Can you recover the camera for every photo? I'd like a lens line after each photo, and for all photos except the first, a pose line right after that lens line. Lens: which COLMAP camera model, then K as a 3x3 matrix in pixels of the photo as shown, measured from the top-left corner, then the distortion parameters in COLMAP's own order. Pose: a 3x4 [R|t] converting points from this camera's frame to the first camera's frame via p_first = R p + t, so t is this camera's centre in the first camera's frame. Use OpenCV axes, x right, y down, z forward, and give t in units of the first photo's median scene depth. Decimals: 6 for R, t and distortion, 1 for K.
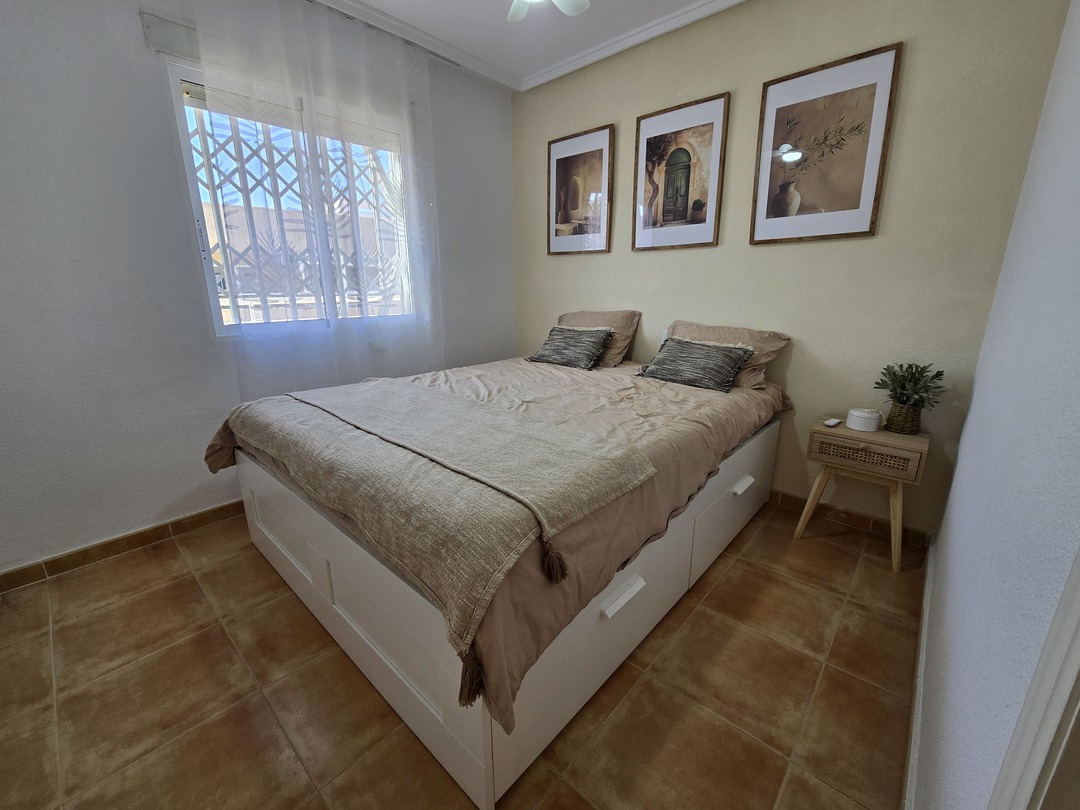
lens RADIAL K [[445.0, 0, 543.8], [0, 445.0, 404.5], [0, 0, 1]] dist [-0.009238, 0.001716]
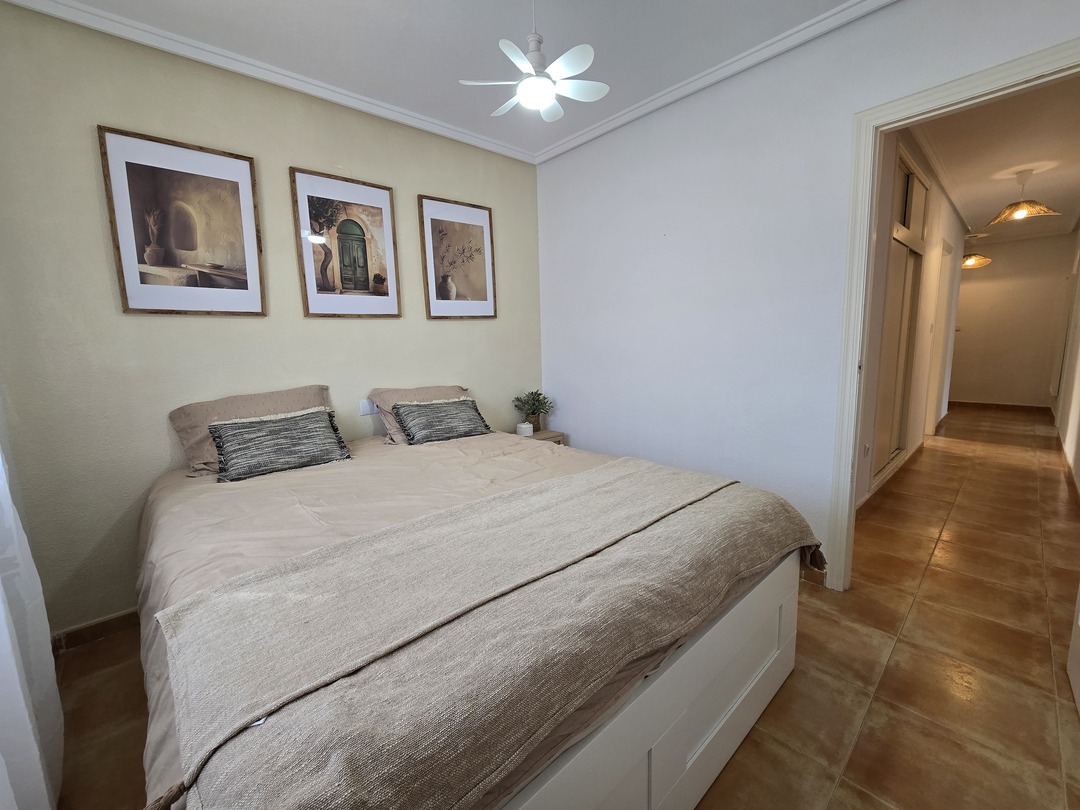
lens RADIAL K [[445.0, 0, 535.1], [0, 445.0, 405.8], [0, 0, 1]] dist [-0.009238, 0.001716]
pose [[0.102346, -0.144601, 0.984183, -0.691991], [0.282481, 0.952873, 0.110626, -0.176224], [-0.953798, 0.266691, 0.138369, 0.584751]]
